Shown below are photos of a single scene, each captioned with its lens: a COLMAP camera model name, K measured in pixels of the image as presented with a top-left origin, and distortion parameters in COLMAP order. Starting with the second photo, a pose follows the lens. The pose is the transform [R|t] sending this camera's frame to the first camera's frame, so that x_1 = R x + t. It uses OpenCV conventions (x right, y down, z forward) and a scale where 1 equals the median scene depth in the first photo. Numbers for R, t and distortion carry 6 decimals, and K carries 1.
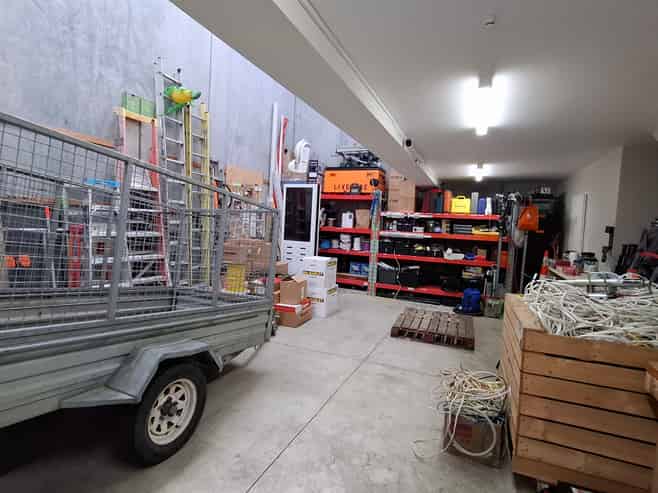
lens RADIAL K [[356.1, 0, 329.2], [0, 356.1, 247.4], [0, 0, 1]] dist [0.005572, 0.000230]
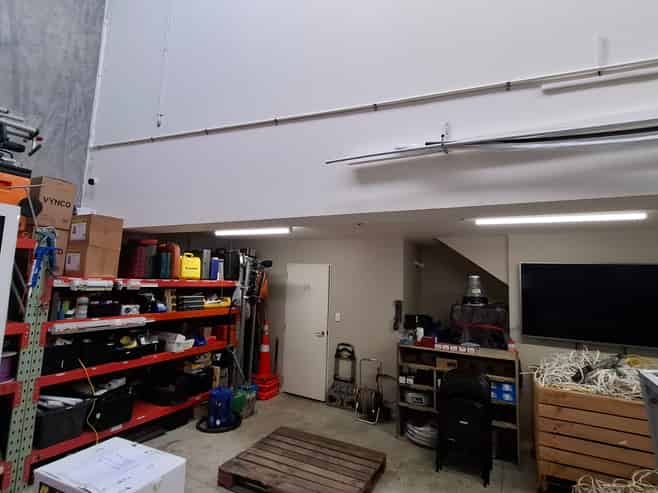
lens RADIAL K [[356.1, 0, 330.9], [0, 356.1, 244.0], [0, 0, 1]] dist [0.005572, 0.000230]
pose [[0.067713, 0.047768, 0.996561, -0.286208], [0.031085, 0.998267, -0.049962, -0.116738], [-0.997220, 0.034361, 0.066111, 0.667920]]
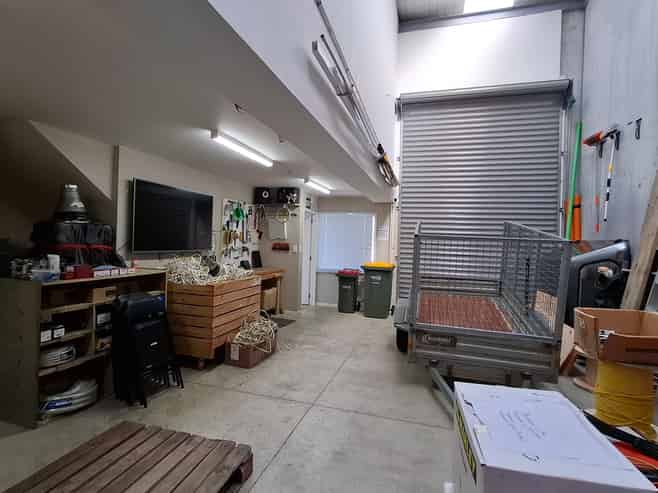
lens RADIAL K [[356.1, 0, 327.9], [0, 356.1, 245.1], [0, 0, 1]] dist [0.005572, 0.000230]
pose [[-0.989484, -0.080008, -0.120499, 0.109566], [-0.089078, 0.993429, 0.071854, -0.062998], [0.113959, 0.081833, -0.990110, 1.025090]]
